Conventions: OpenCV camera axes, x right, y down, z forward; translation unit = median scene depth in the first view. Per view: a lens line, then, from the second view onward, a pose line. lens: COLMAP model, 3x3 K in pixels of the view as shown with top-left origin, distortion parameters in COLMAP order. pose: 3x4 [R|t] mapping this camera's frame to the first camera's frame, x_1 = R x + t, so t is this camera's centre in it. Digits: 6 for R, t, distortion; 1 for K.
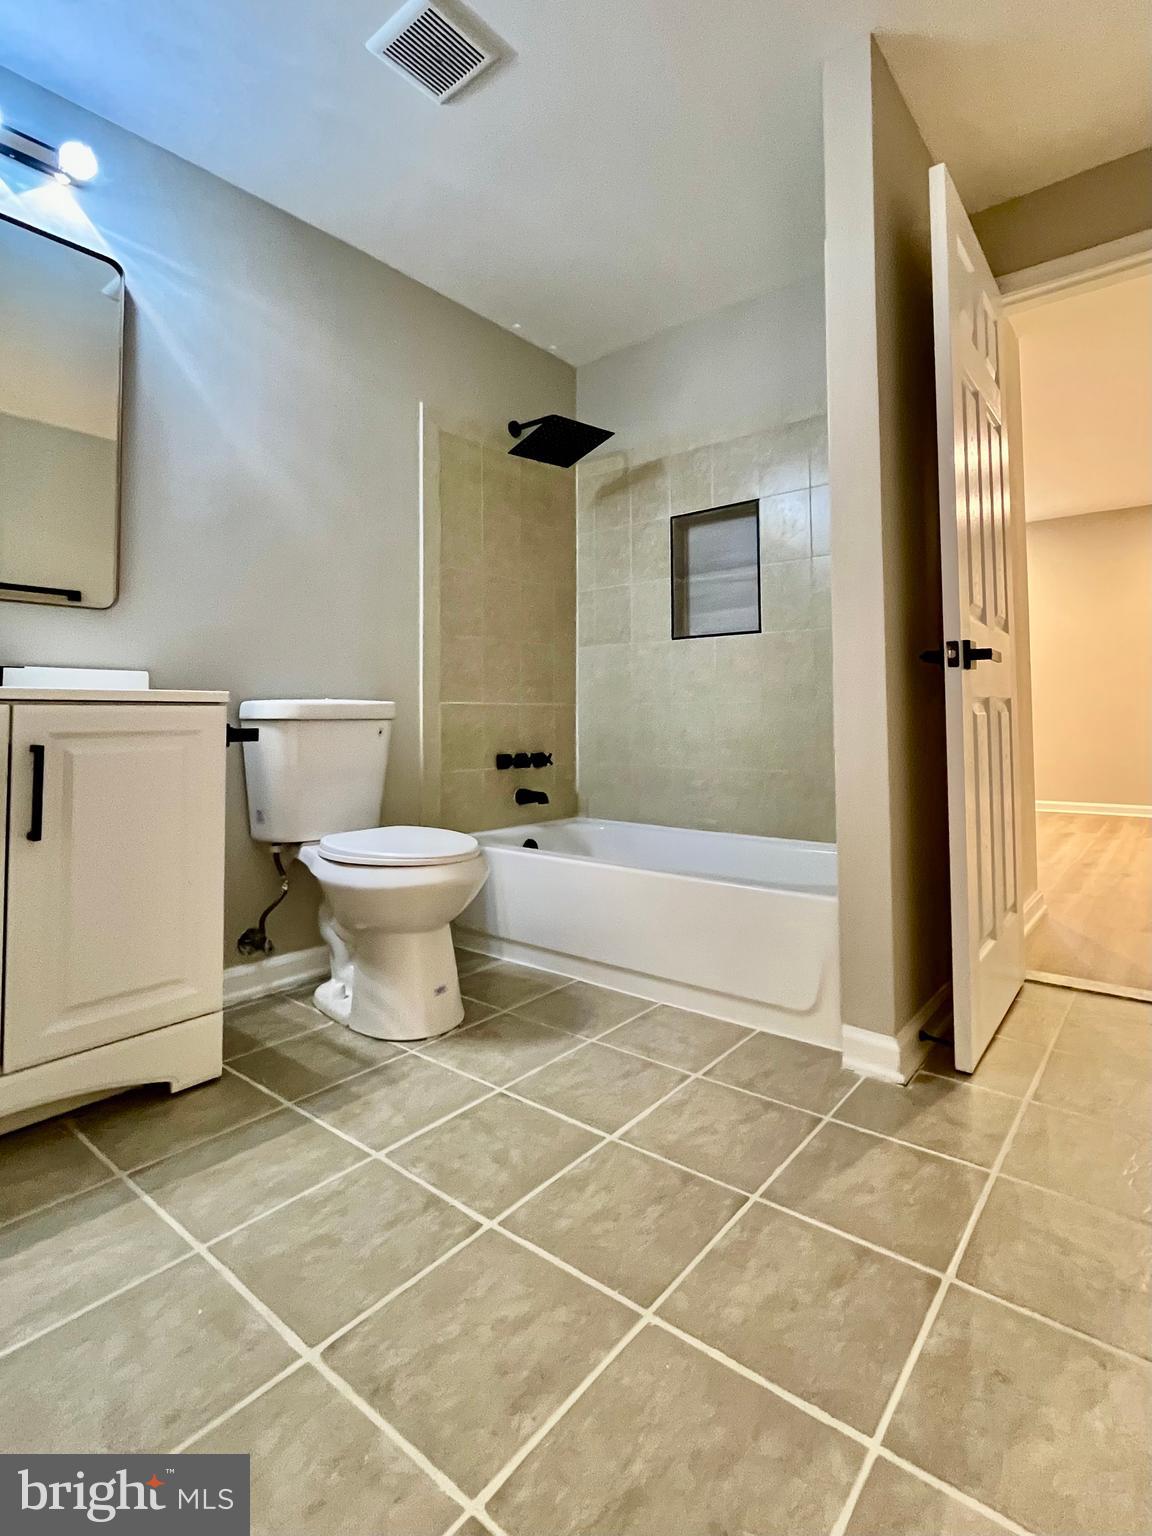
lens RADIAL K [[746.3, 0, 621.0], [0, 746.3, 682.5], [0, 0, 1]] dist [-0.000056, -0.000505]
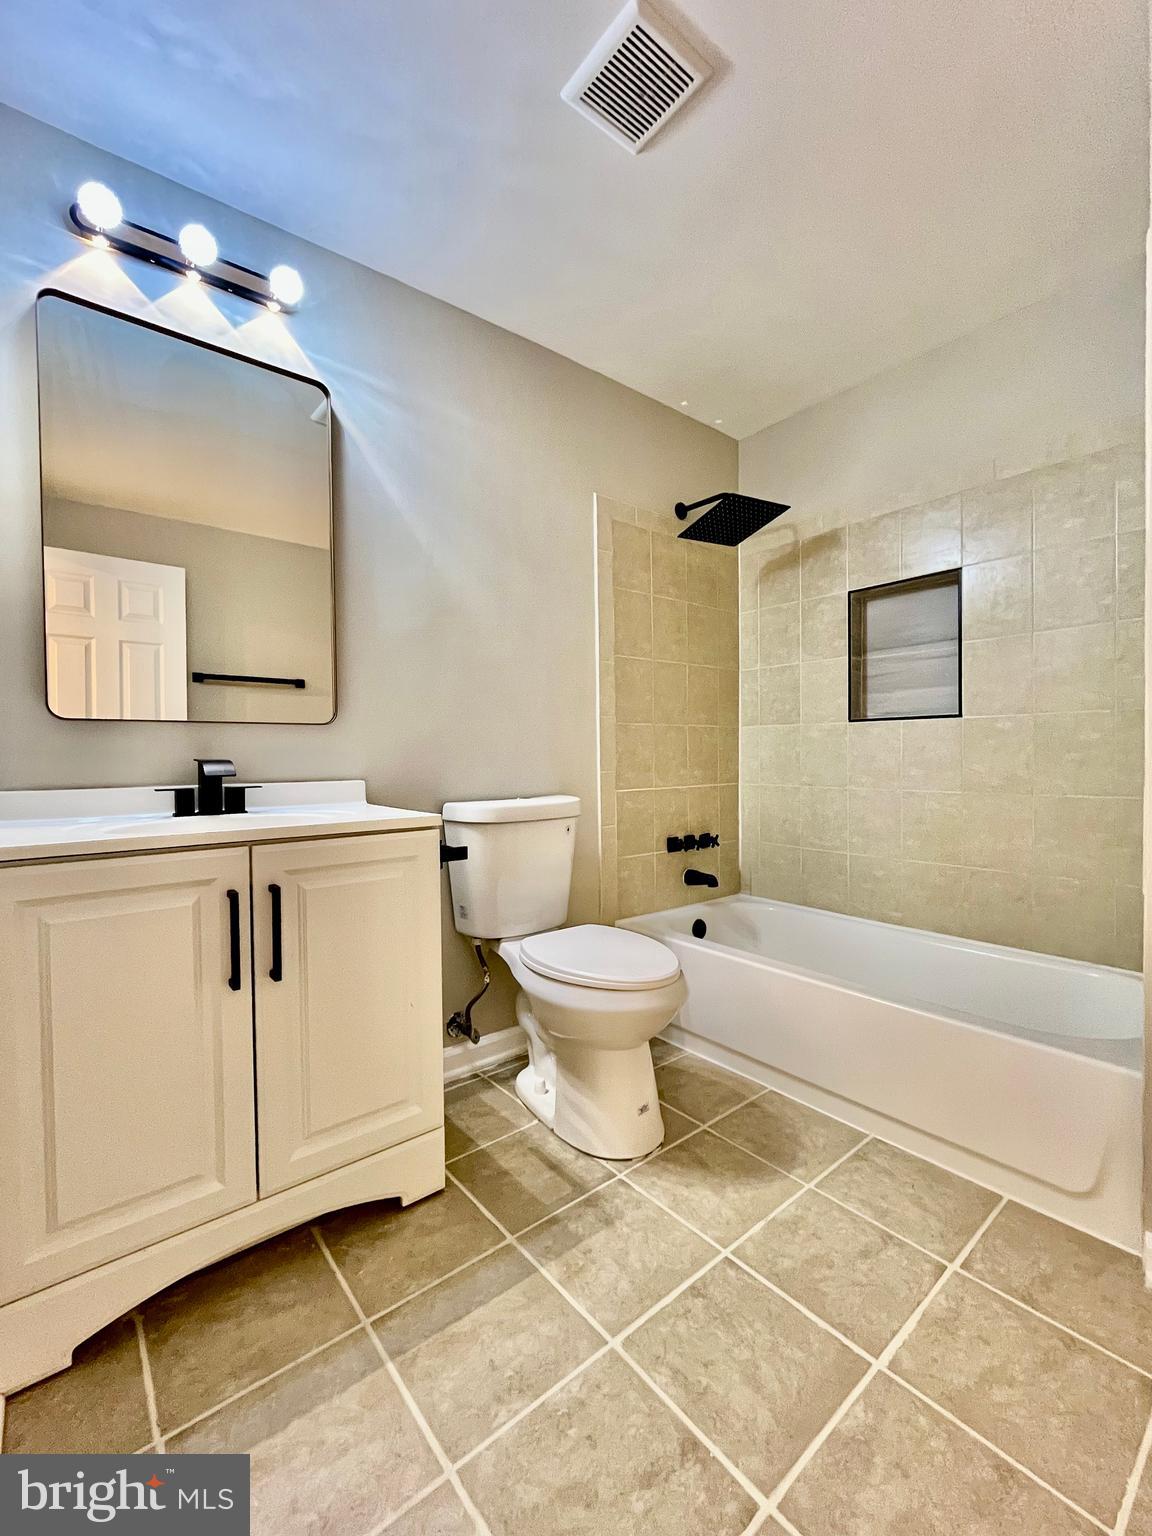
lens RADIAL K [[640.4, 0, 576.0], [0, 640.4, 768.0], [0, 0, 1]] dist [-0.000335, -0.000267]
pose [[0.973731, 0.002870, -0.227682, -0.122895], [0.012476, 0.997746, 0.065935, -0.082133], [0.227358, -0.067044, 0.971501, 0.170224]]
